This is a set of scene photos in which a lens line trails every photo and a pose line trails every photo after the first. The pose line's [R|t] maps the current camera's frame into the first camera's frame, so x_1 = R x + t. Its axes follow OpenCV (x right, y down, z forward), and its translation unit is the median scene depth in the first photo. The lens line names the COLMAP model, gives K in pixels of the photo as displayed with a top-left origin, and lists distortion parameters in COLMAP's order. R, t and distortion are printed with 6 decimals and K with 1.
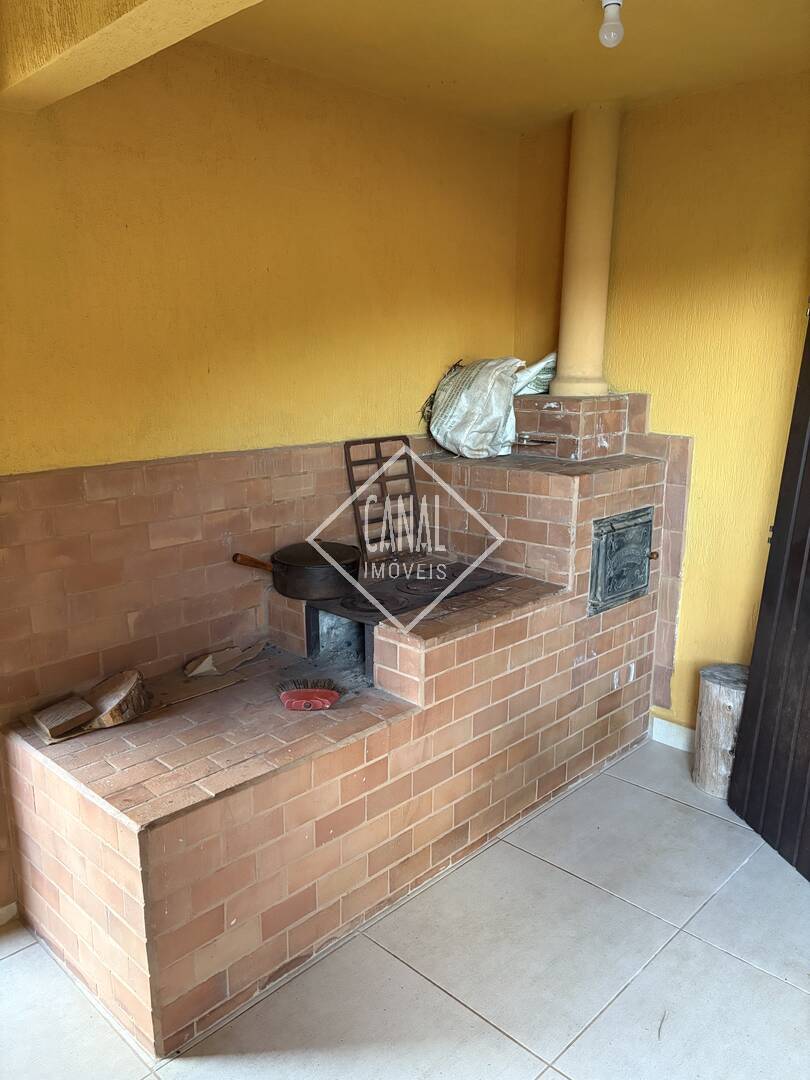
lens RADIAL K [[816.7, 0, 404.5], [0, 816.7, 539.8], [0, 0, 1]] dist [0.047091, -0.047859]
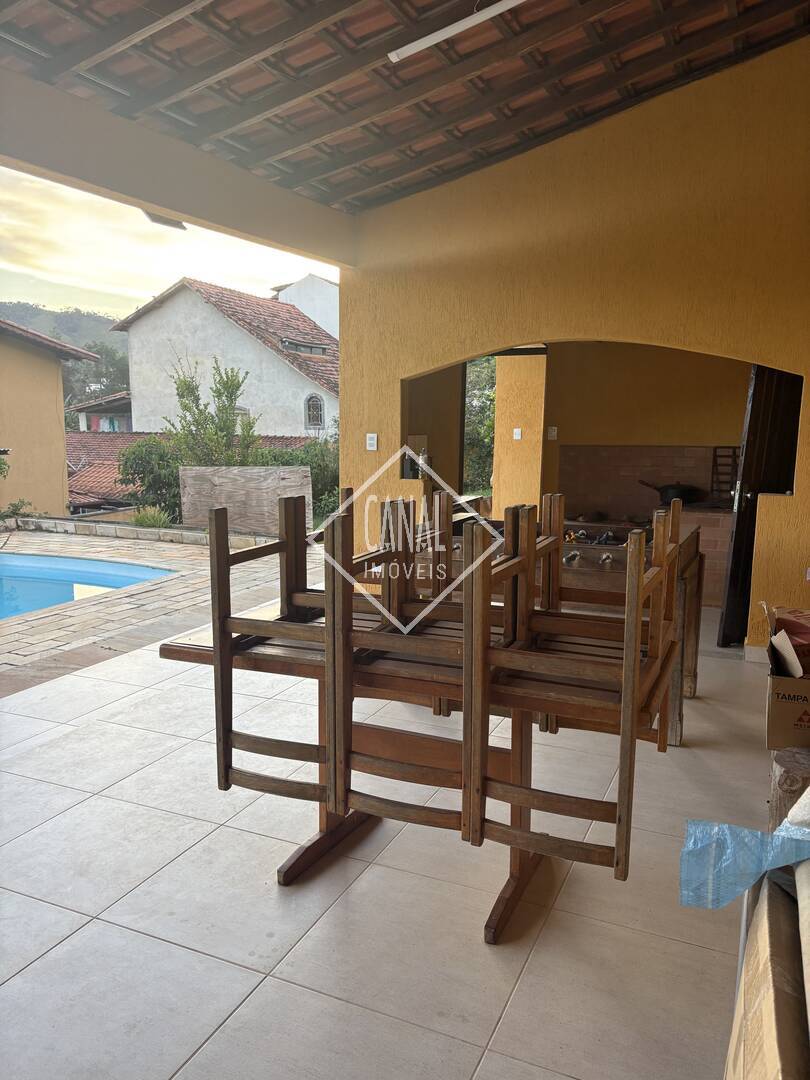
lens RADIAL K [[816.7, 0, 399.0], [0, 816.7, 546.8], [0, 0, 1]] dist [0.047091, -0.047859]
pose [[0.333096, 0.153008, -0.930396, 1.869400], [-0.207185, 0.974507, 0.086087, 0.146268], [0.919849, 0.164089, 0.356305, -0.633924]]
